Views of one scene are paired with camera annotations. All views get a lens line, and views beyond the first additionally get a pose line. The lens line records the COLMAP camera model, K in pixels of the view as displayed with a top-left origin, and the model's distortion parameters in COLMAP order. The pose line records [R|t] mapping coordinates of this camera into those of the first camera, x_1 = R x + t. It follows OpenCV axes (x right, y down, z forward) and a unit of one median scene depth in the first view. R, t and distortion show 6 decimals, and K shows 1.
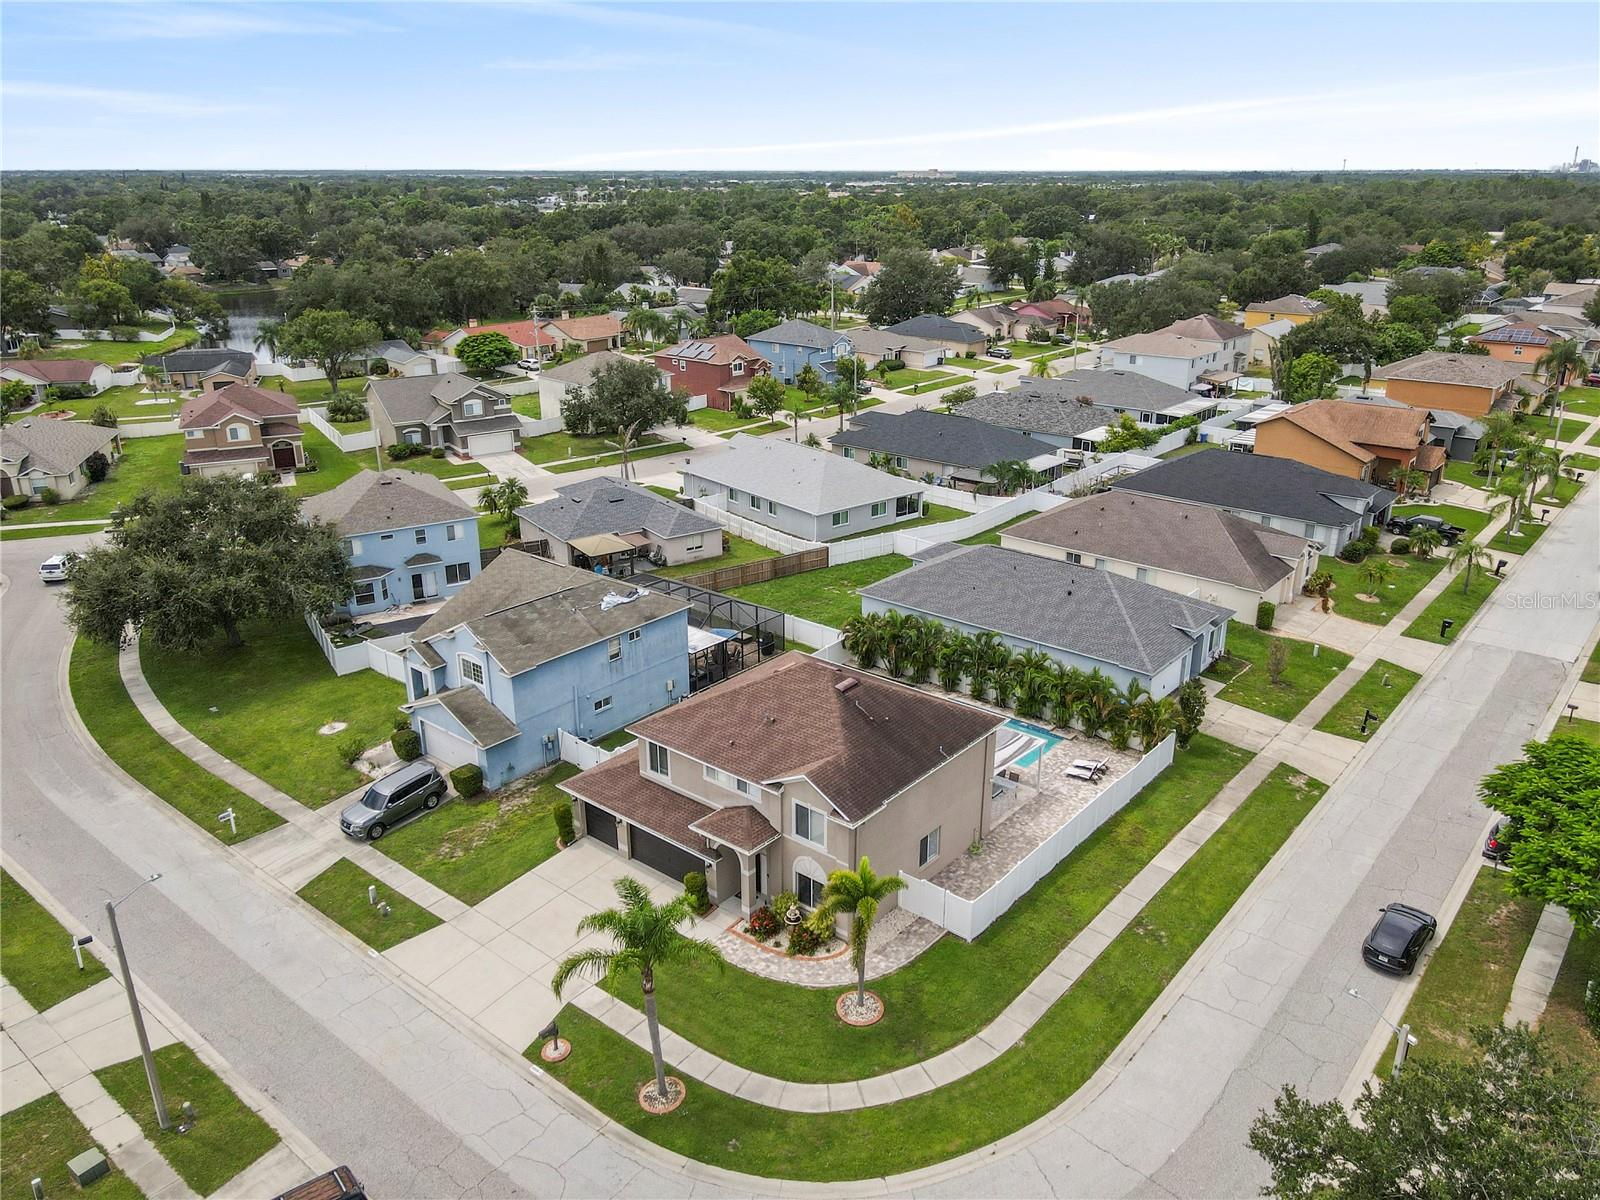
lens RADIAL K [[1176.8, 0, 808.0], [0, 1176.8, 590.1], [0, 0, 1]] dist [0.004331, 0.027678]
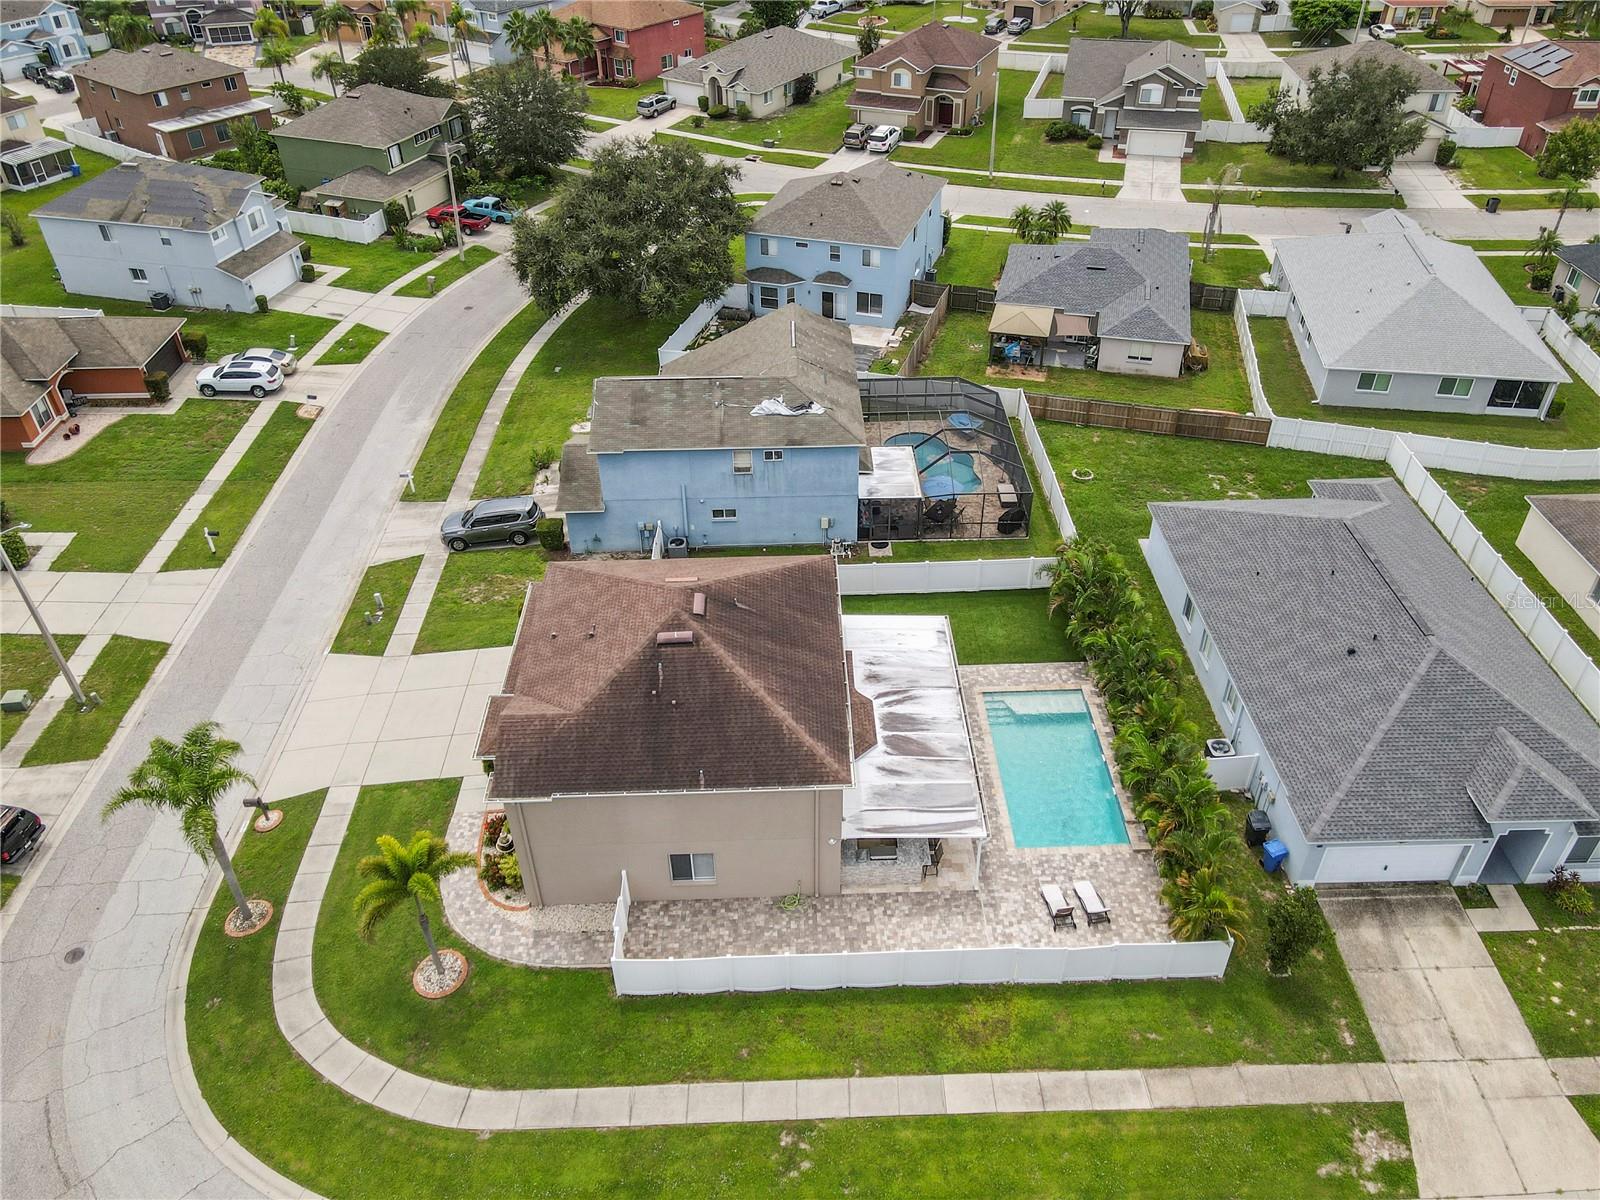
lens RADIAL K [[1176.8, 0, 808.0], [0, 1176.8, 590.1], [0, 0, 1]] dist [0.004331, 0.027678]
pose [[0.659977, 0.447370, -0.603565, 0.462184], [-0.246836, 0.887897, 0.388214, -0.229435], [0.709579, -0.107230, 0.696419, 0.443979]]
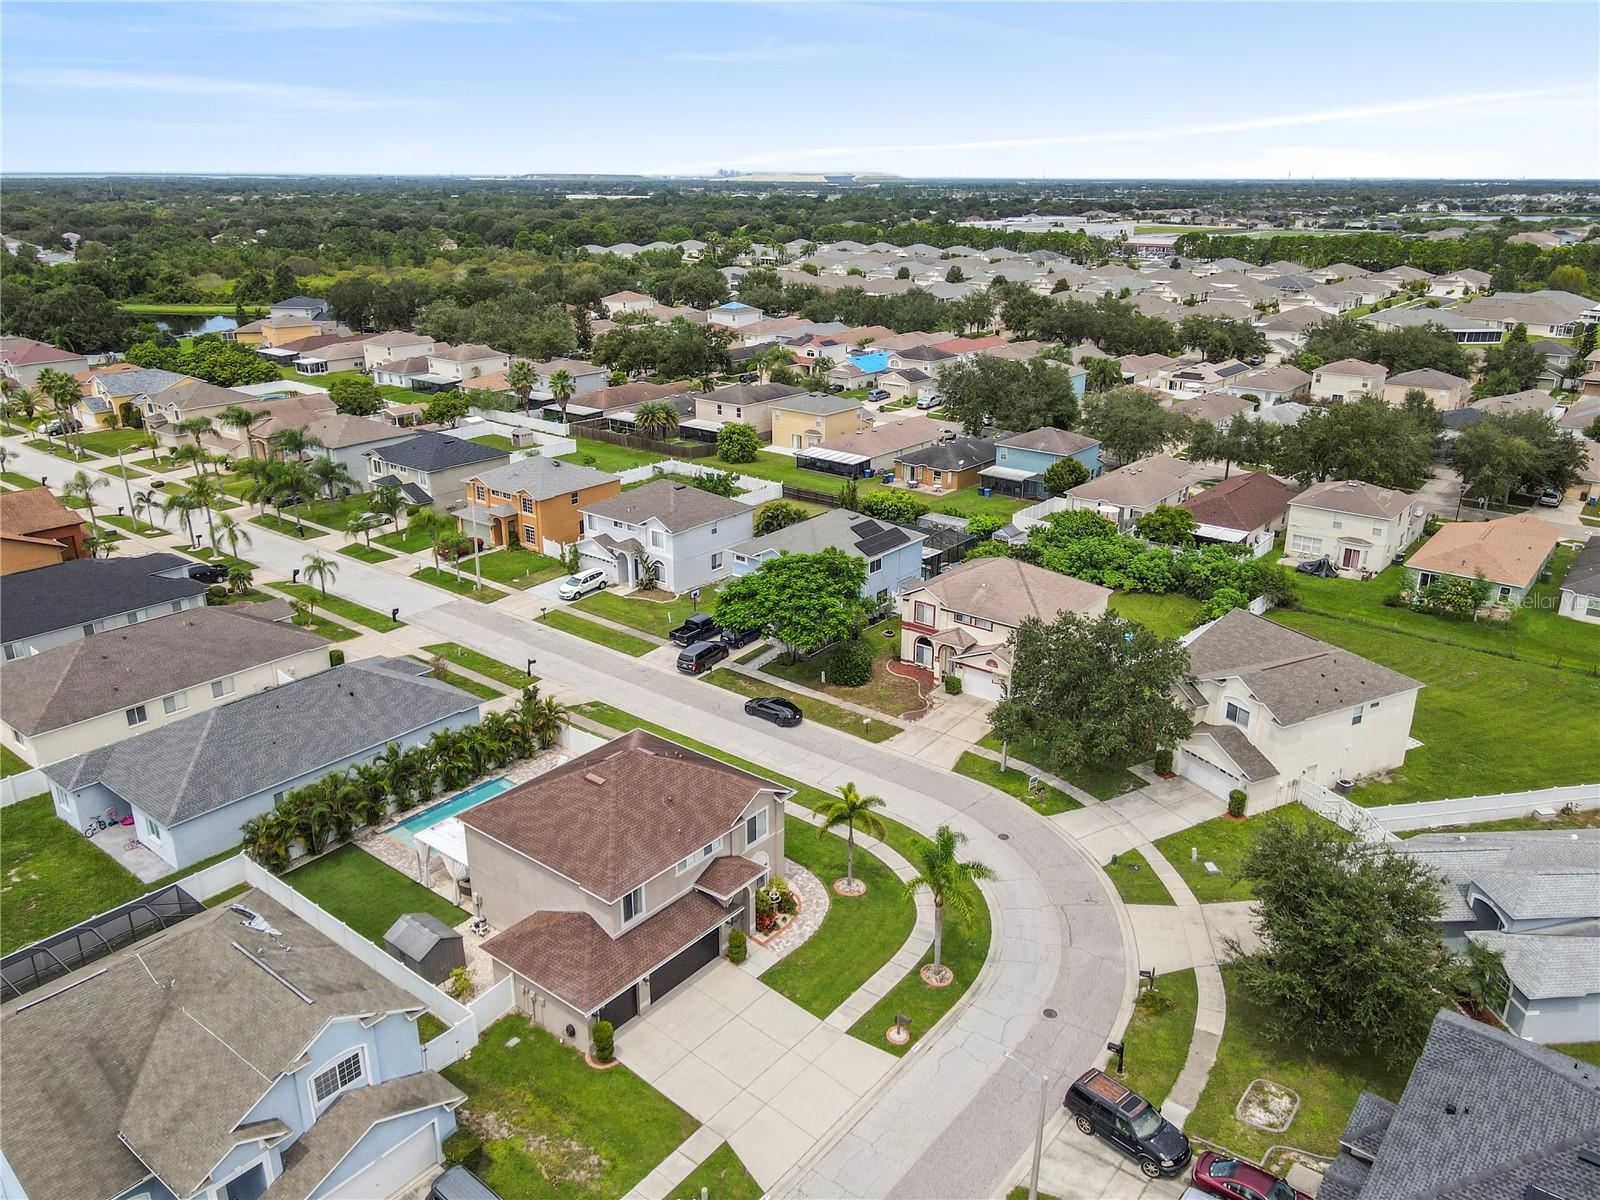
lens RADIAL K [[1179.5, 0, 808.4], [0, 1179.5, 594.0], [0, 0, 1]] dist [-0.004750, 0.038928]
pose [[-0.020349, -0.336188, 0.941575, -0.874942], [0.335684, 0.884803, 0.323172, -0.327994], [-0.941755, 0.322648, 0.094848, 0.579558]]
